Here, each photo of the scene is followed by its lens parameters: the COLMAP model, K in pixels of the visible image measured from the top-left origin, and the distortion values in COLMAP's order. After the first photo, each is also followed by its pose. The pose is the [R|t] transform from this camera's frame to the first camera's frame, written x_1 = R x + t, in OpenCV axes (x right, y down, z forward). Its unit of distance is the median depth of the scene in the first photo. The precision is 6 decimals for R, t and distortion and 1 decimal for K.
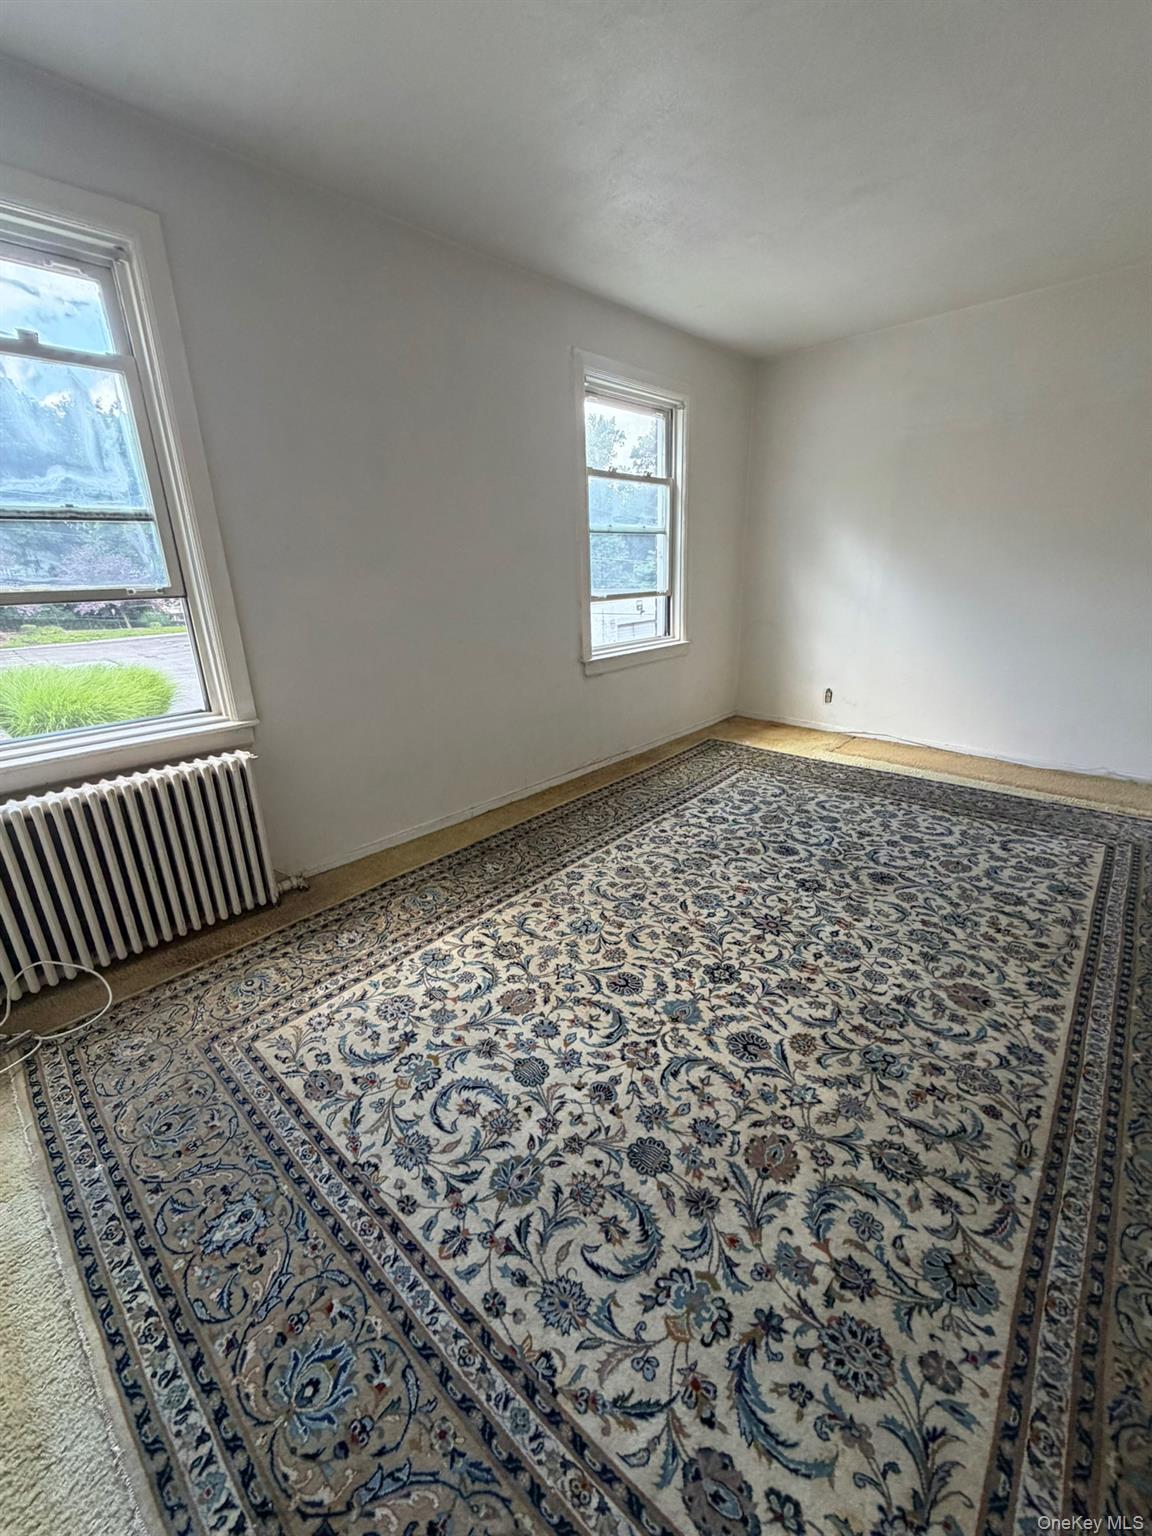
lens RADIAL K [[610.0, 0, 577.1], [0, 610.0, 756.4], [0, 0, 1]] dist [-0.000201, 0.000055]
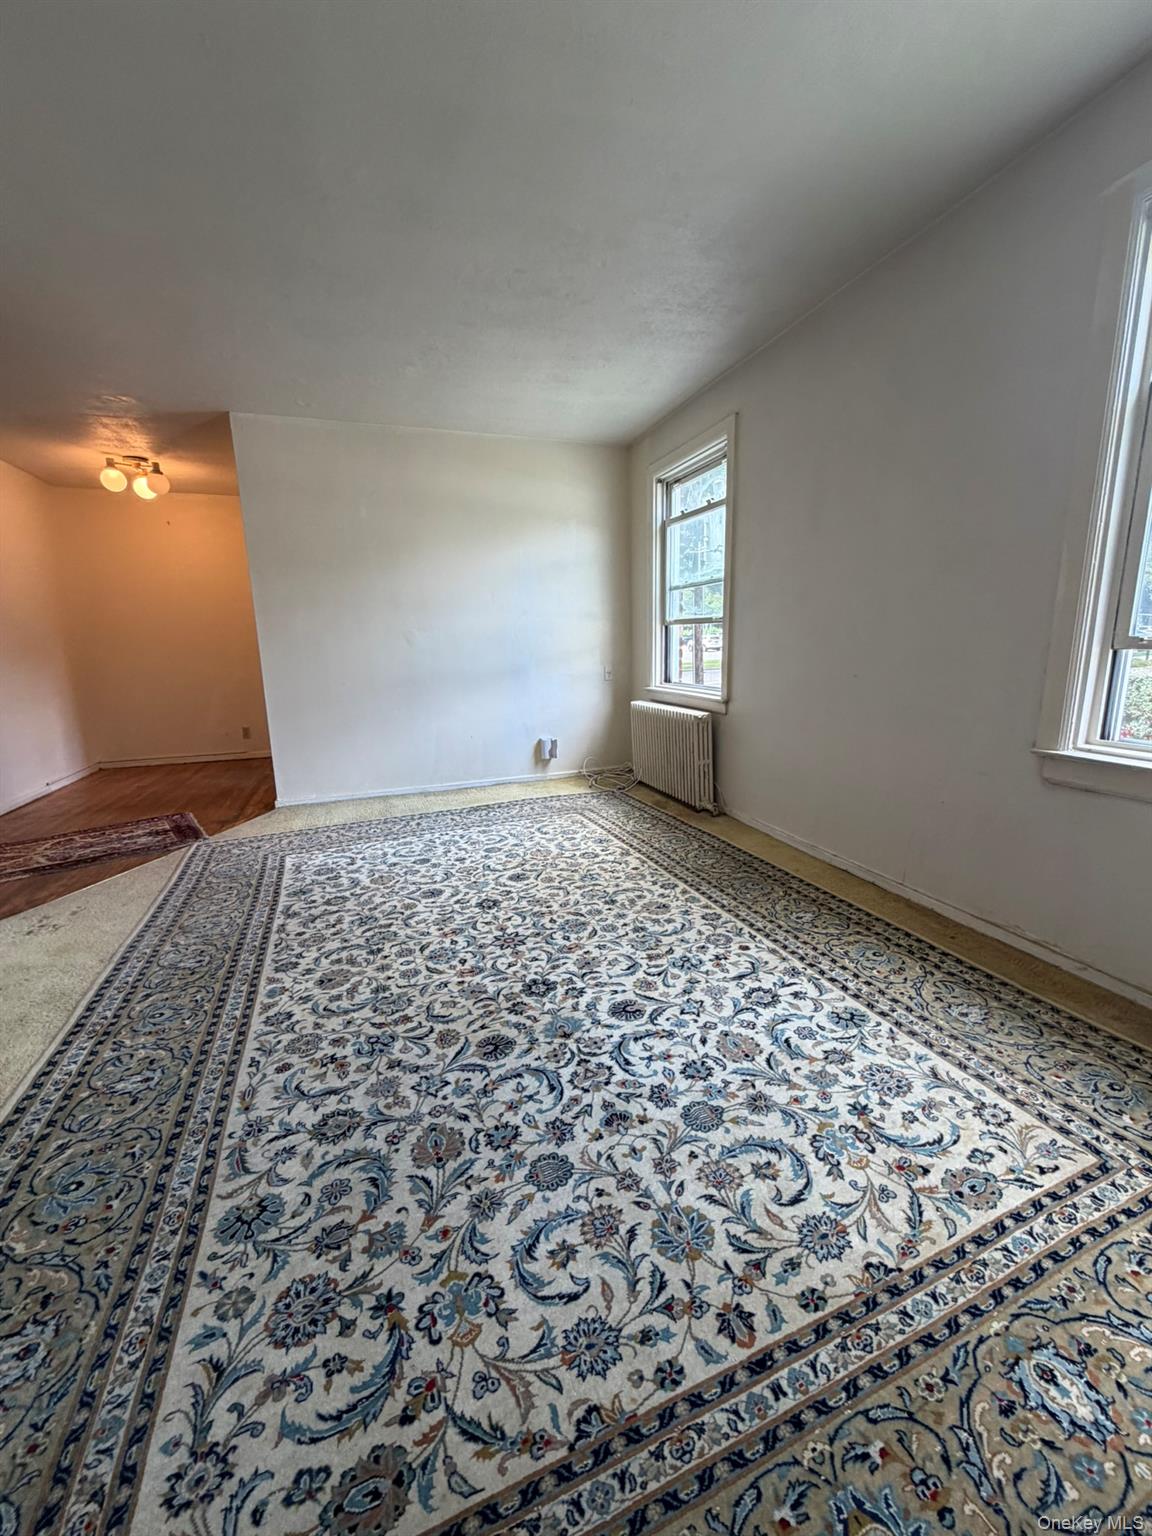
lens RADIAL K [[618.7, 0, 576.0], [0, 618.7, 768.0], [0, 0, 1]] dist [-0.004593, -0.000046]
pose [[-0.452594, 0.218826, -0.864450, 1.034126], [-0.235225, 0.905788, 0.352445, -0.358634], [0.860132, 0.362855, -0.358481, 1.272074]]
